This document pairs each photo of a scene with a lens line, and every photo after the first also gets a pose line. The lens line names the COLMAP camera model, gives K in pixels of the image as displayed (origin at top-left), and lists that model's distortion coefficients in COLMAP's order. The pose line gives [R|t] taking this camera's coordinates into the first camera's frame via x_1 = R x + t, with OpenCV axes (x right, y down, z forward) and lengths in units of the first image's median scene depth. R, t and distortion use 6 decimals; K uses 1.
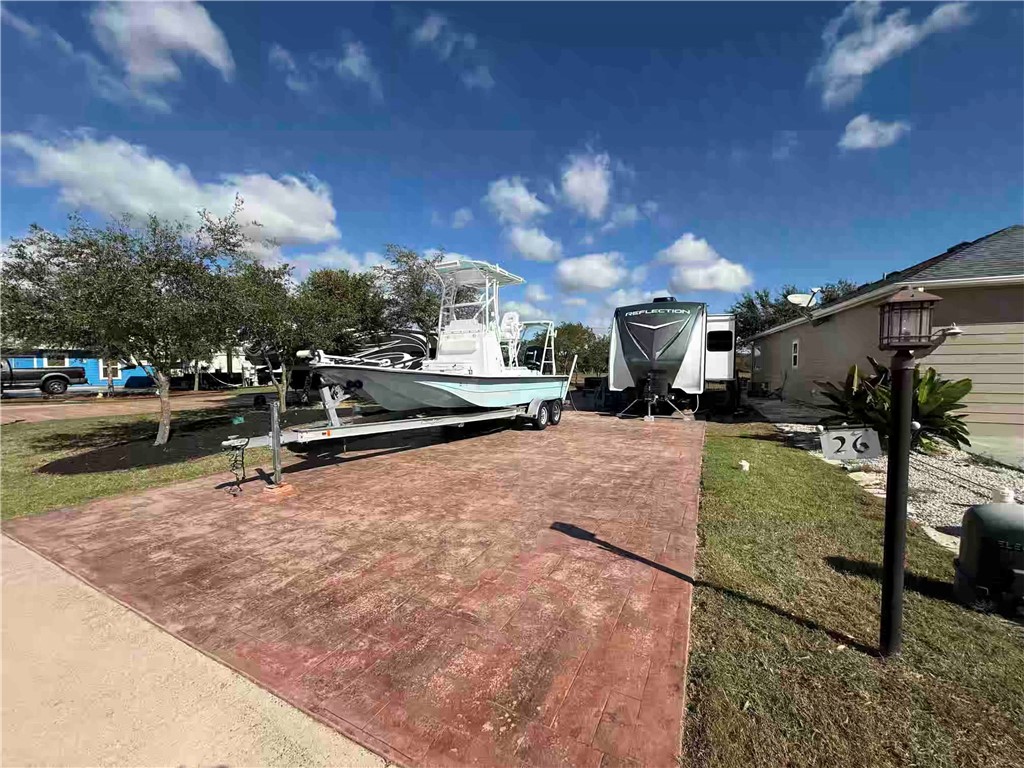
lens RADIAL K [[399.2, 0, 514.9], [0, 399.2, 383.2], [0, 0, 1]] dist [-0.000070, 0.000228]
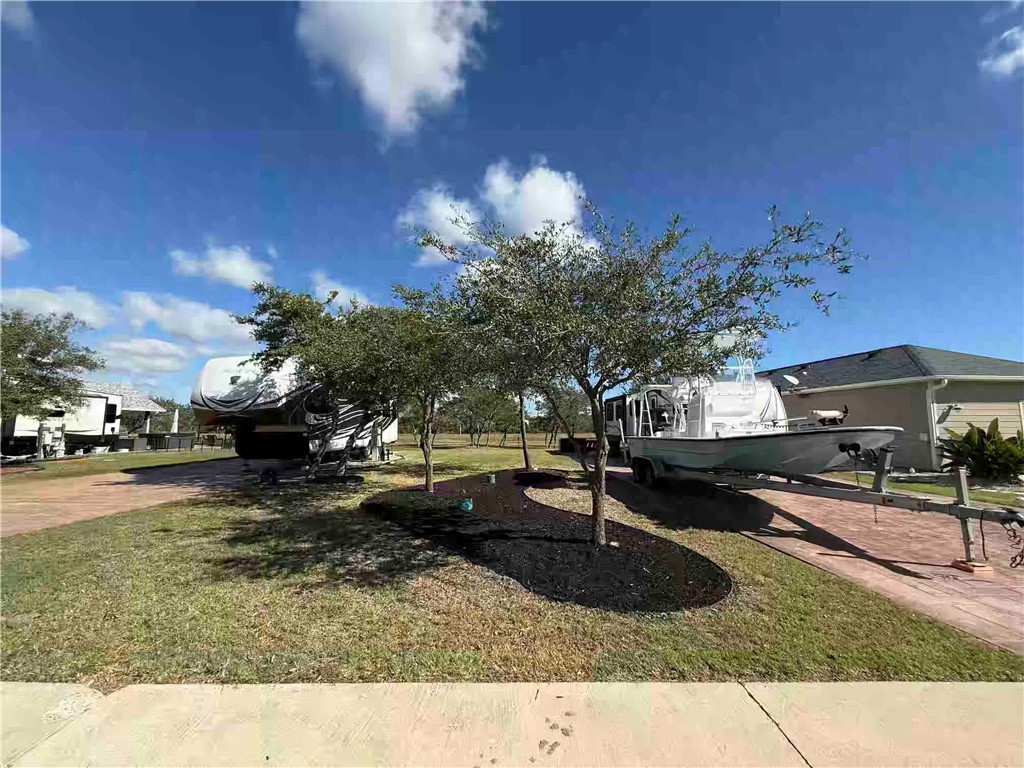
lens RADIAL K [[399.2, 0, 508.2], [0, 399.2, 392.4], [0, 0, 1]] dist [-0.000070, 0.000228]
pose [[0.885574, 0.042980, 0.462506, -2.369808], [0.016612, 0.992143, -0.124005, -0.037520], [-0.464202, 0.117499, 0.877901, 0.799370]]
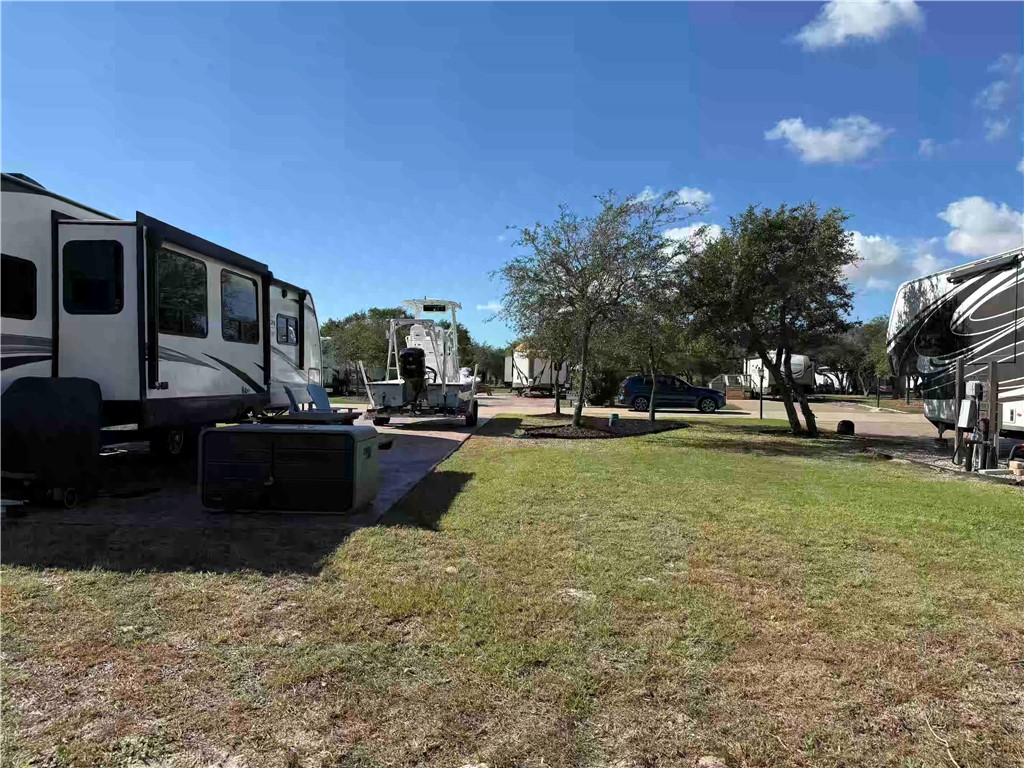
lens RADIAL K [[705.7, 0, 502.6], [0, 705.7, 377.5], [0, 0, 1]] dist [0.048399, -0.053406]
pose [[-0.917833, -0.010778, -0.396821, 1.420270], [-0.029274, 0.998747, 0.040581, -0.291387], [0.395887, 0.048863, -0.916998, 7.367695]]
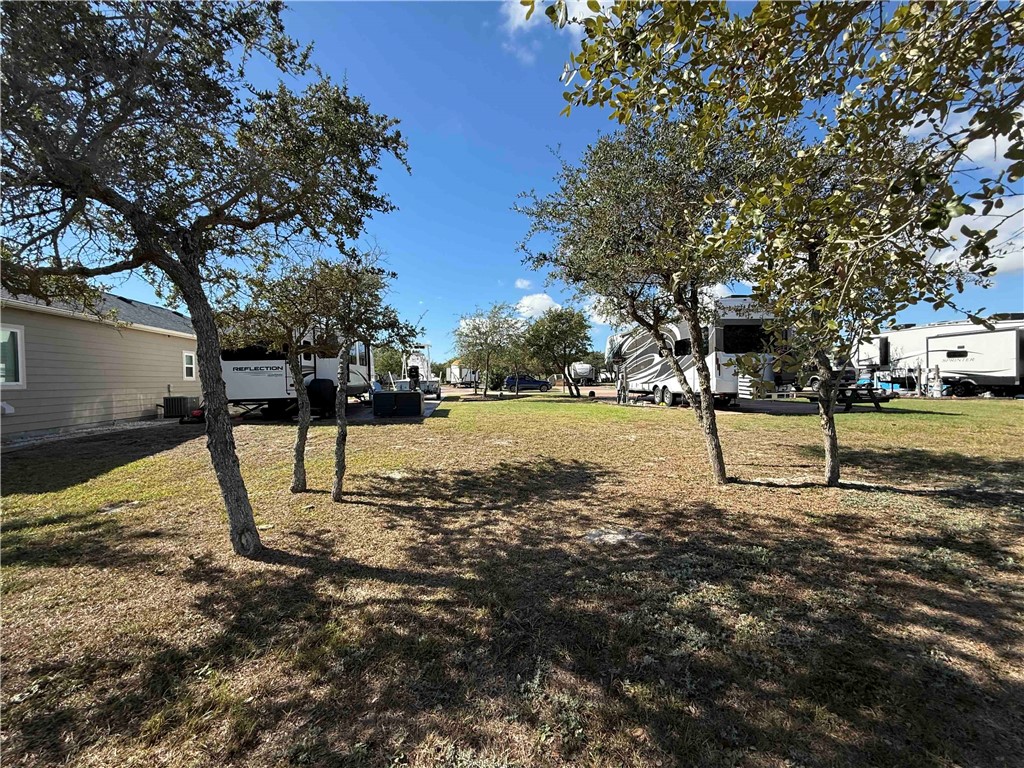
lens RADIAL K [[399.2, 0, 510.4], [0, 399.2, 384.3], [0, 0, 1]] dist [-0.000070, 0.000228]
pose [[-0.835497, 0.020873, -0.549098, 2.189220], [-0.008511, 0.998667, 0.050914, -0.316443], [0.549429, 0.047212, -0.834205, 8.696055]]
